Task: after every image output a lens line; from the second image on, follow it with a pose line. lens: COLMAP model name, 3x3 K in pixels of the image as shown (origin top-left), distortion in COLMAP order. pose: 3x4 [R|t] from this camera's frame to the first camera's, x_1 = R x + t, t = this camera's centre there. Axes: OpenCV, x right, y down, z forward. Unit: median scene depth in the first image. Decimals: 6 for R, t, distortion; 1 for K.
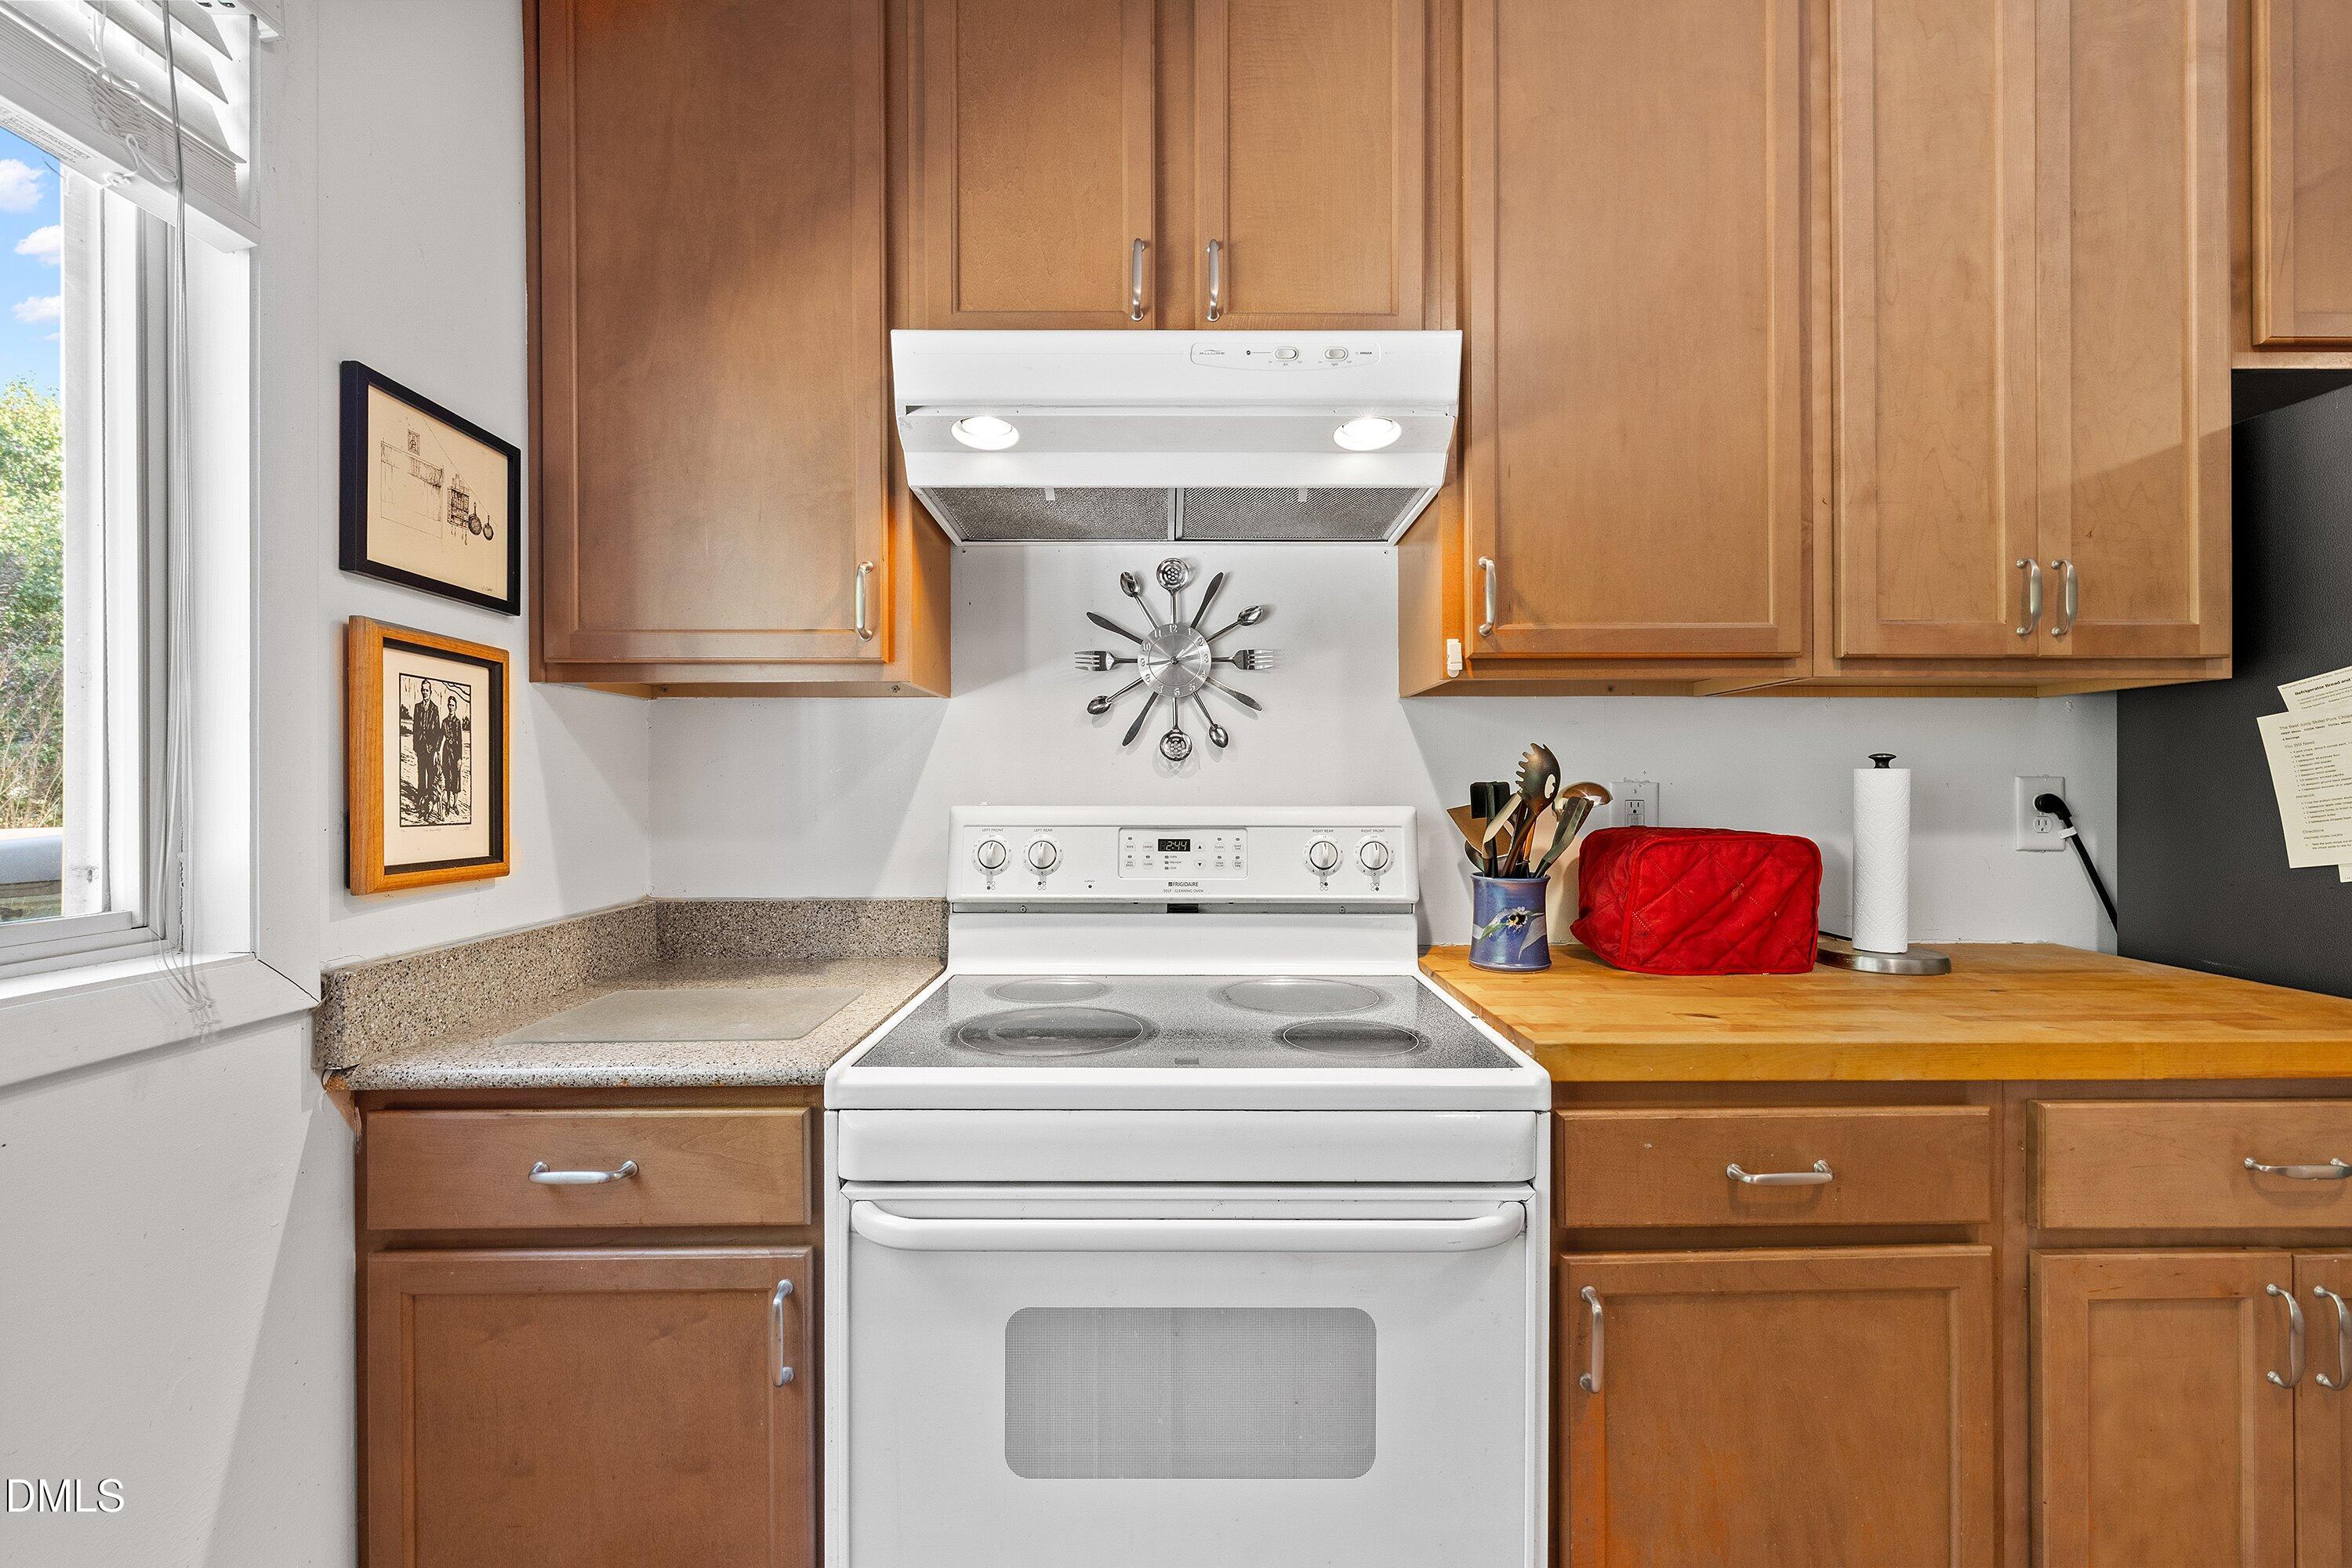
lens RADIAL K [[987.3, 0, 1174.9], [0, 987.3, 785.8], [0, 0, 1]] dist [-0.001628, 0.000523]
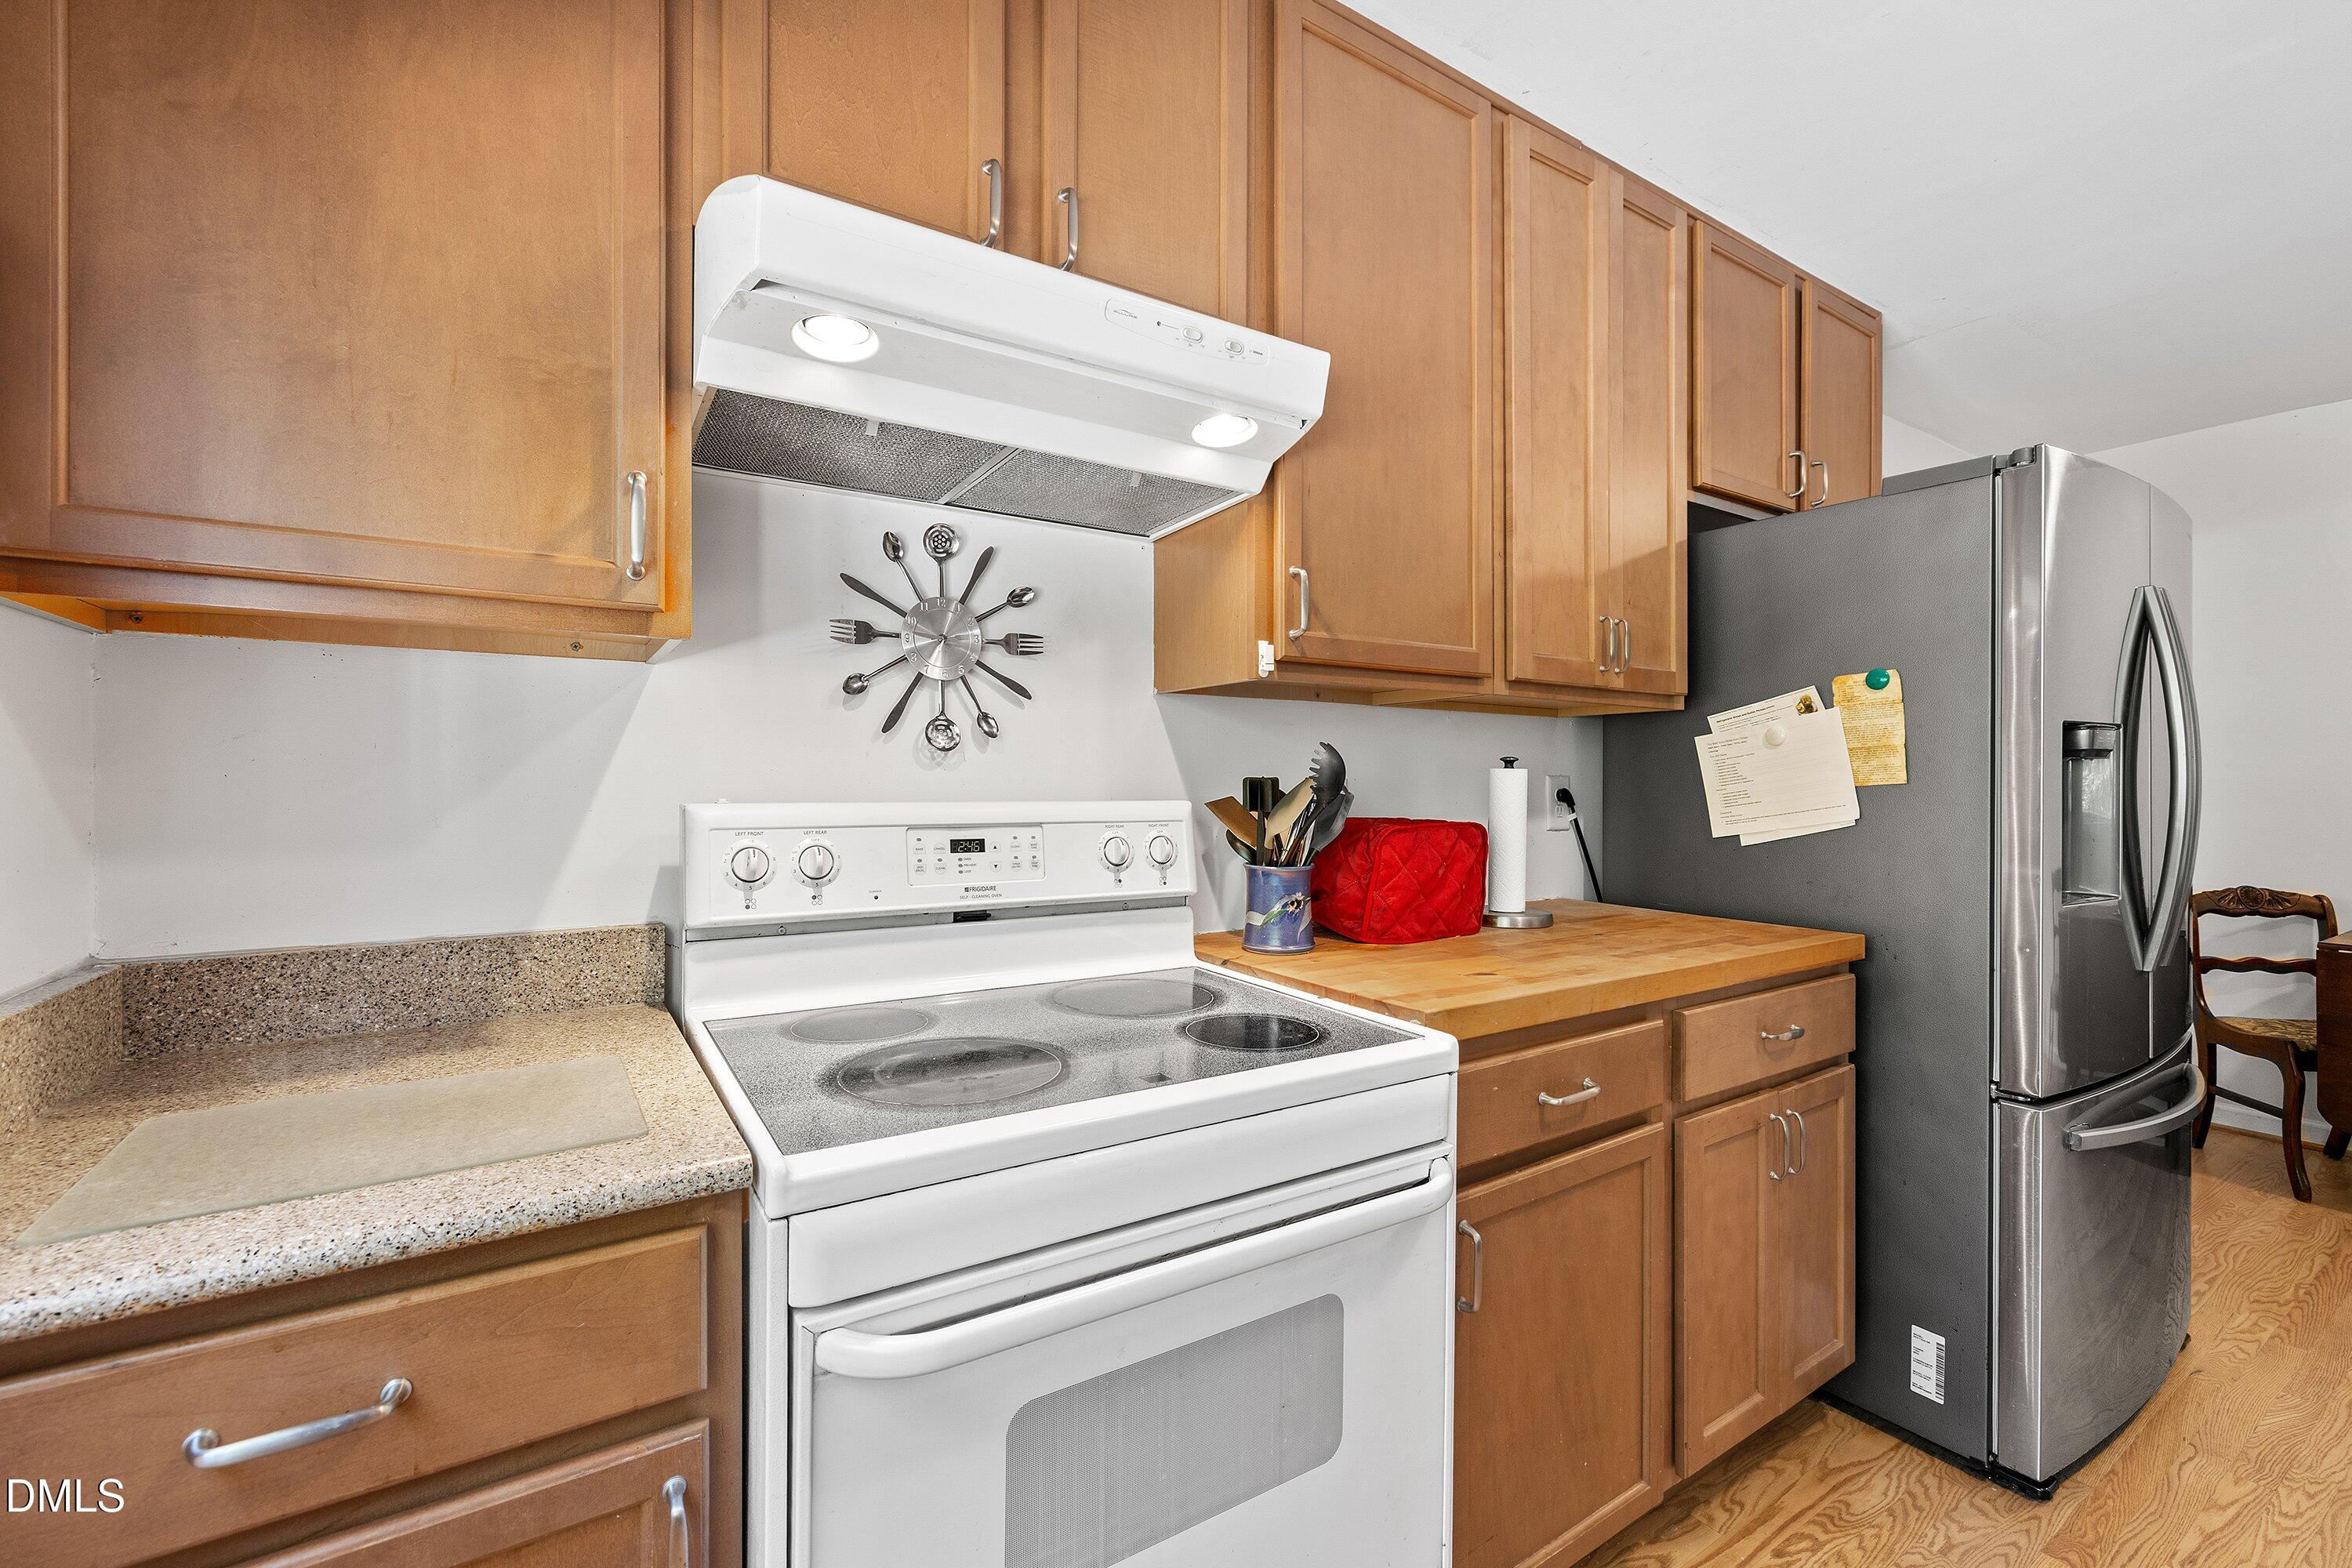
lens RADIAL K [[987.3, 0, 1184.2], [0, 987.3, 779.3], [0, 0, 1]] dist [-0.001628, 0.000523]
pose [[0.844857, 0.005292, 0.534966, -0.352412], [-0.004215, 0.999986, -0.003235, 0.002117], [-0.534976, 0.000478, 0.844867, 0.158746]]
